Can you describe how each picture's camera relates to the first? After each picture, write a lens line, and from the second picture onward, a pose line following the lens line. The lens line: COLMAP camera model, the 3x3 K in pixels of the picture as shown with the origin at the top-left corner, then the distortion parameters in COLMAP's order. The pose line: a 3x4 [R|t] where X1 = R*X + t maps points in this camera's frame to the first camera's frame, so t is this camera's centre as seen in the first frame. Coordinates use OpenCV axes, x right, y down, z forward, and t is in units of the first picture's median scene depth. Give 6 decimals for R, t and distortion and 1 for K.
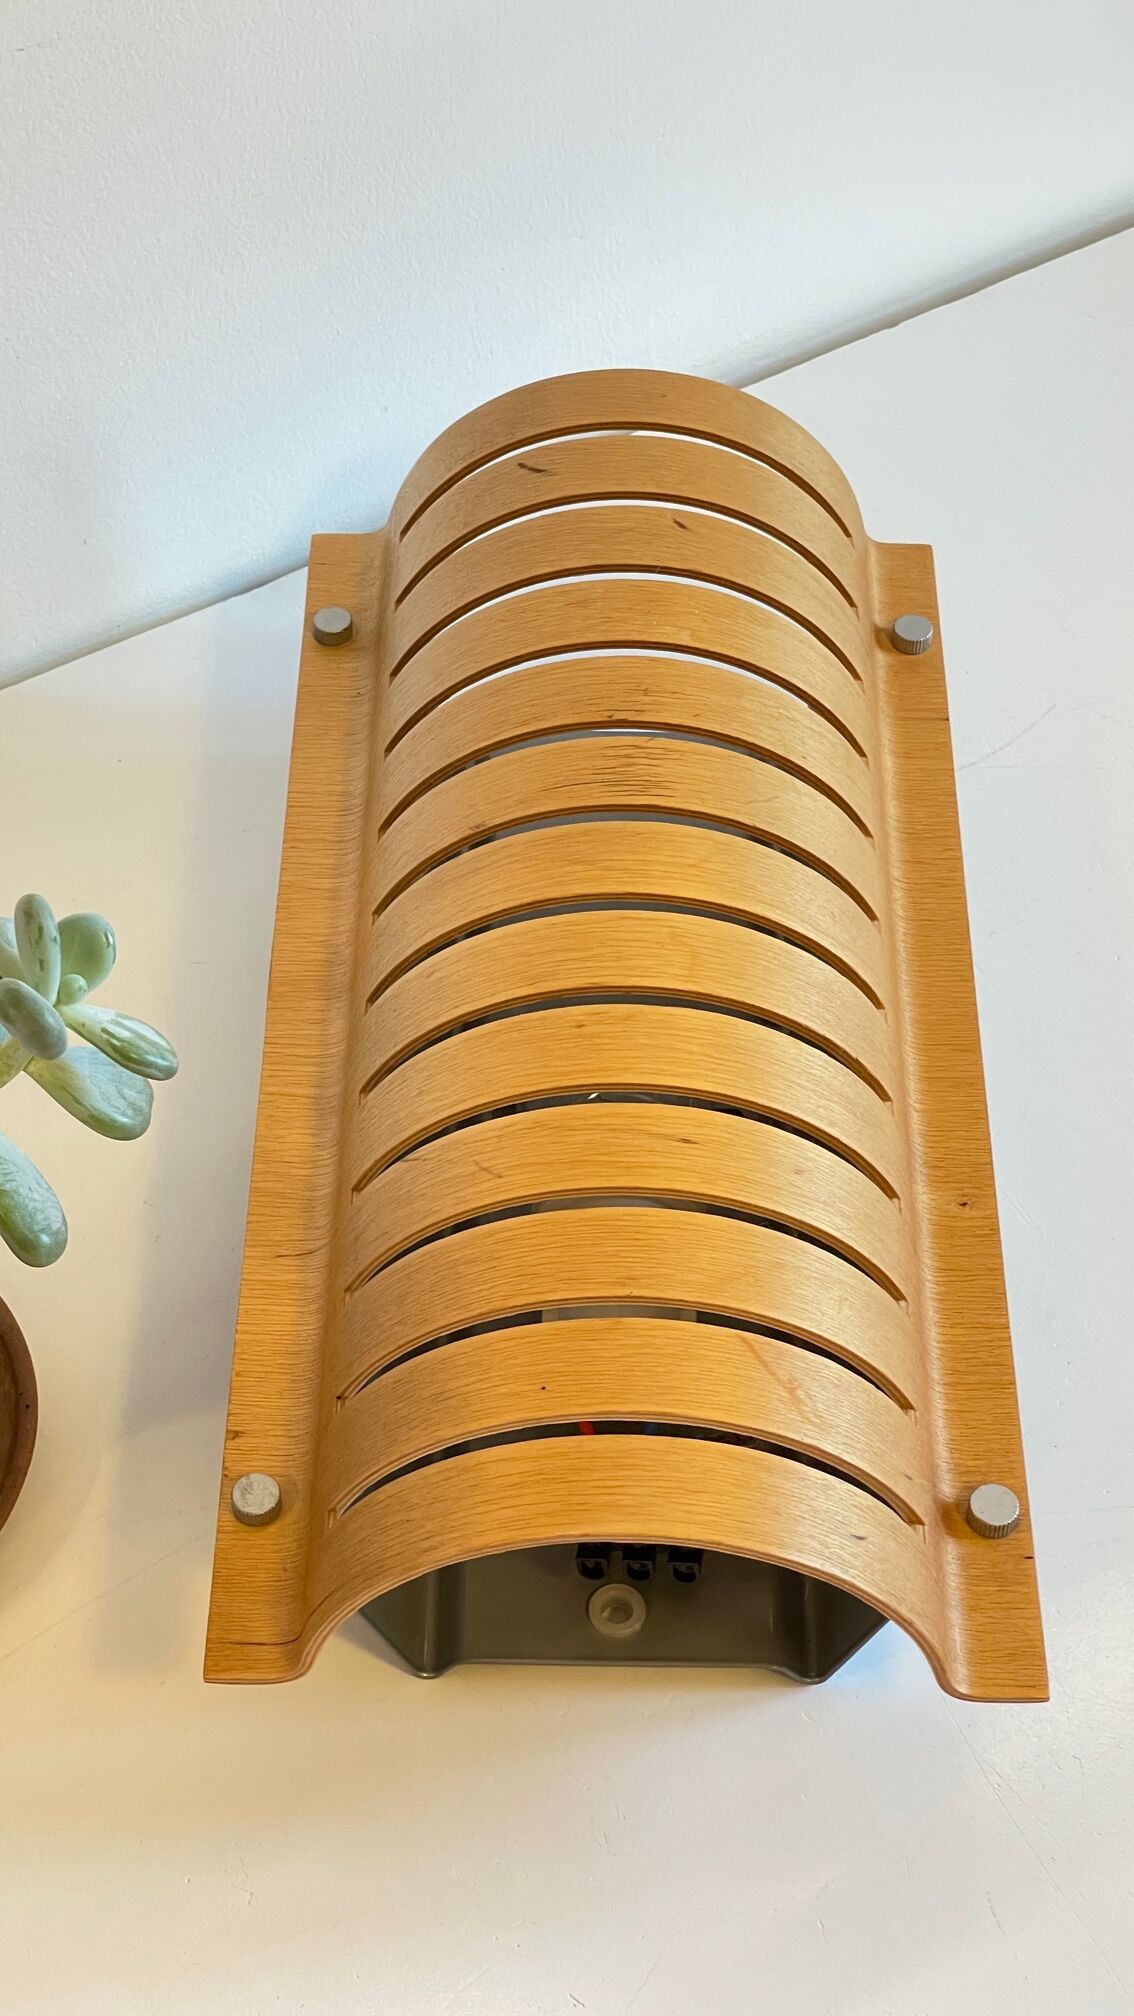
lens RADIAL K [[3126.7, 0, 553.7], [0, 3126.7, 967.4], [0, 0, 1]] dist [0.089662, 0.000000]
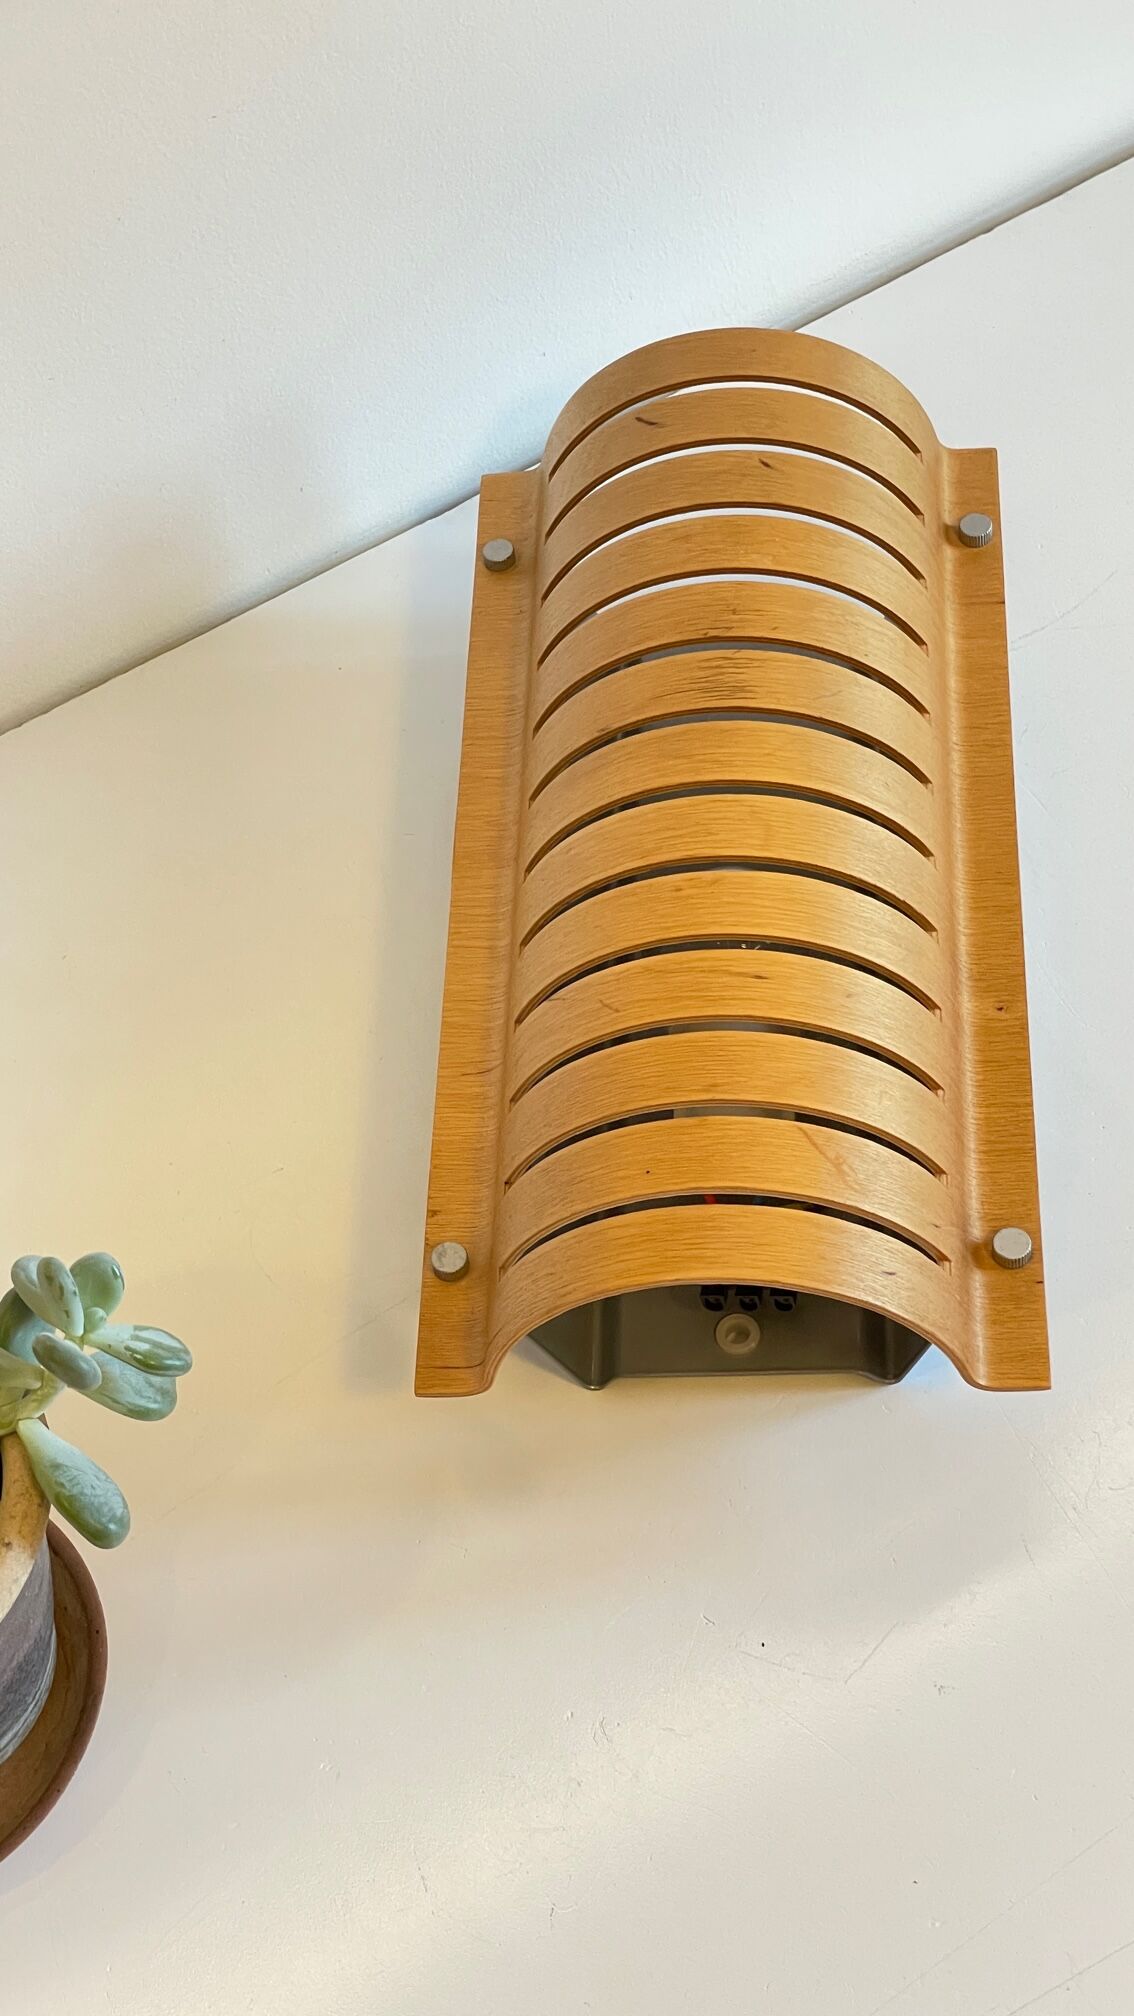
lens RADIAL K [[3126.7, 0, 545.3], [0, 3126.7, 1004.1], [0, 0, 1]] dist [0.089662, 0.000000]
pose [[0.992142, -0.047370, -0.115804, 0.096156], [0.057958, 0.994268, 0.089844, -0.050915], [0.110884, -0.095850, 0.989200, -0.272372]]
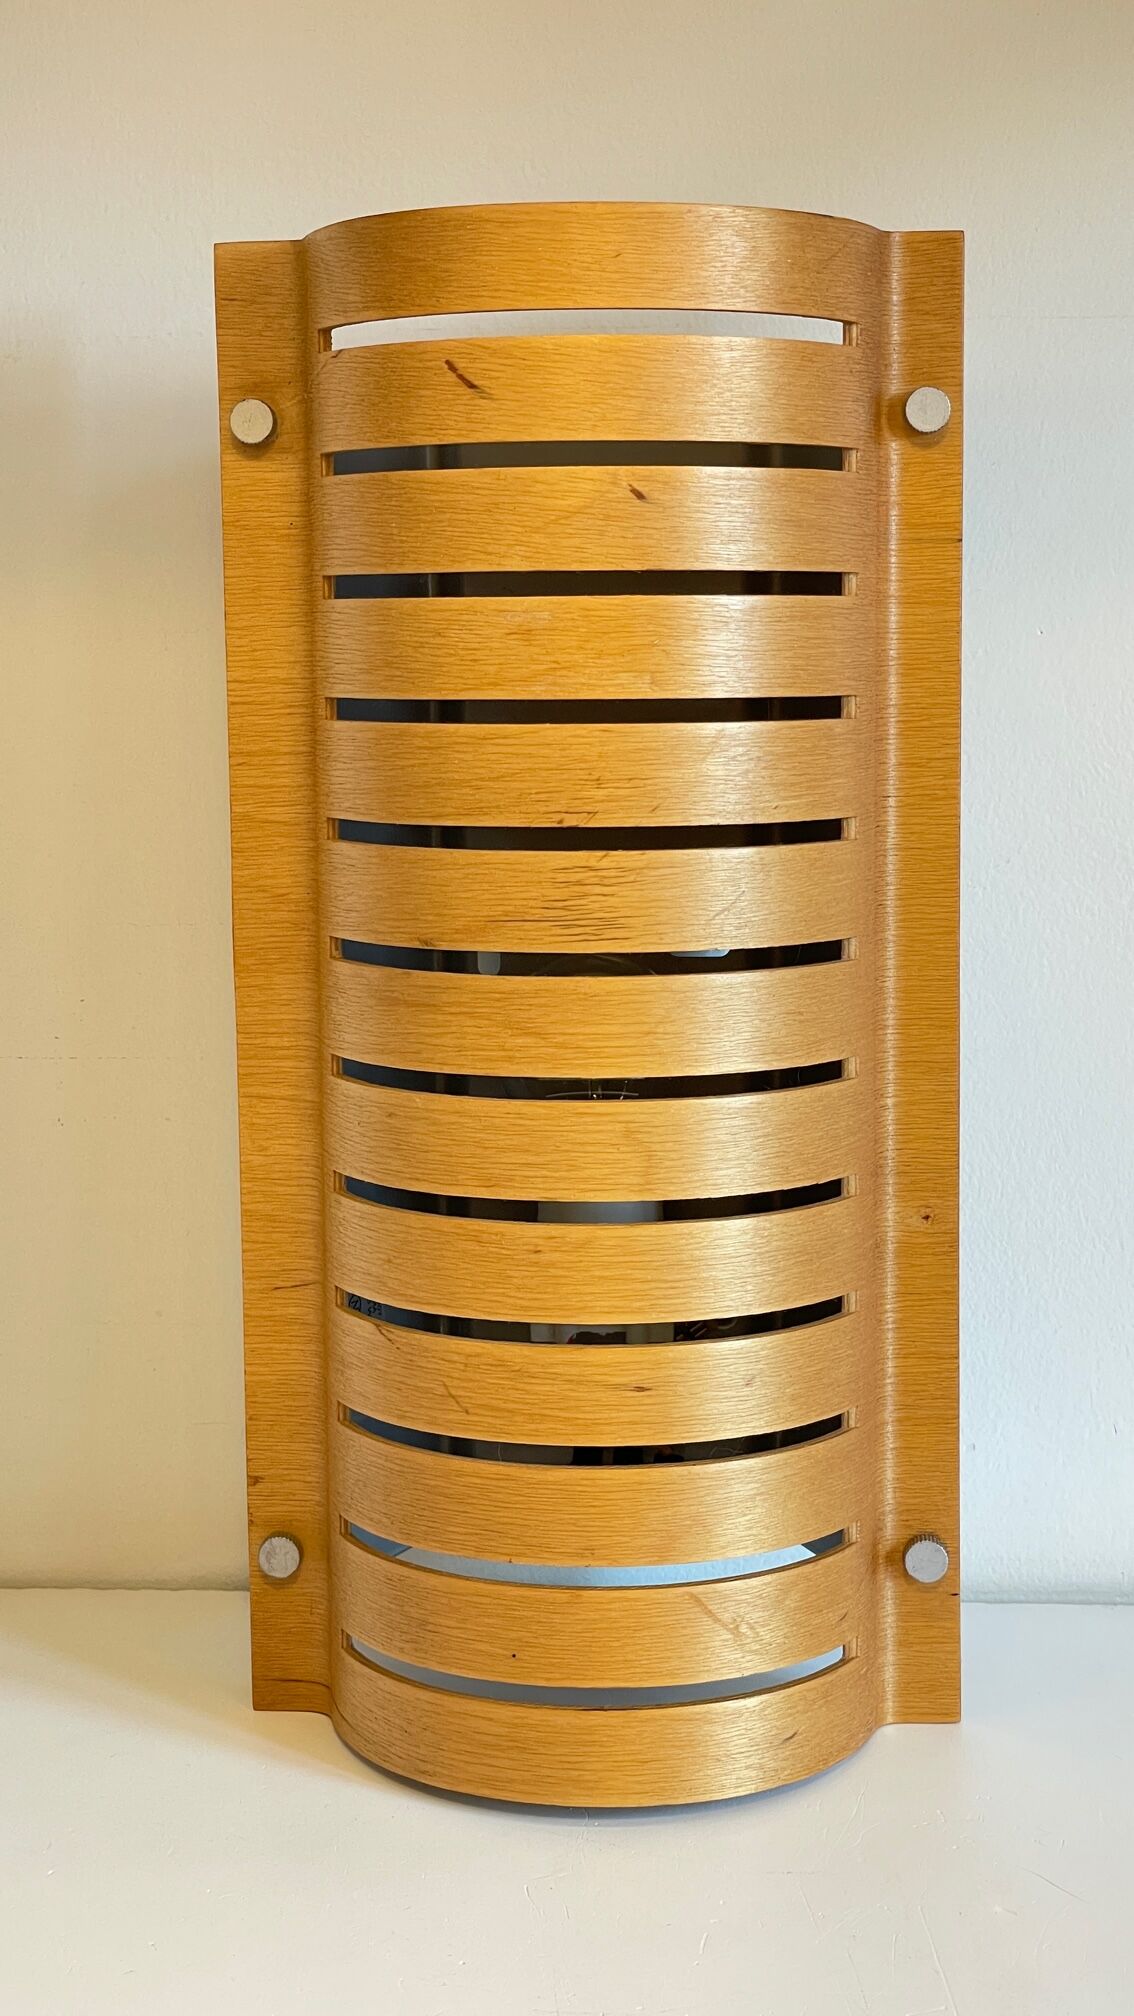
lens RADIAL K [[3126.7, 0, 586.3], [0, 3126.7, 1009.9], [0, 0, 1]] dist [0.089662, 0.000000]
pose [[0.997964, -0.017625, -0.061289, 0.084033], [0.057229, 0.671557, 0.738739, -0.748323], [0.028139, -0.740743, 0.671199, 0.355888]]
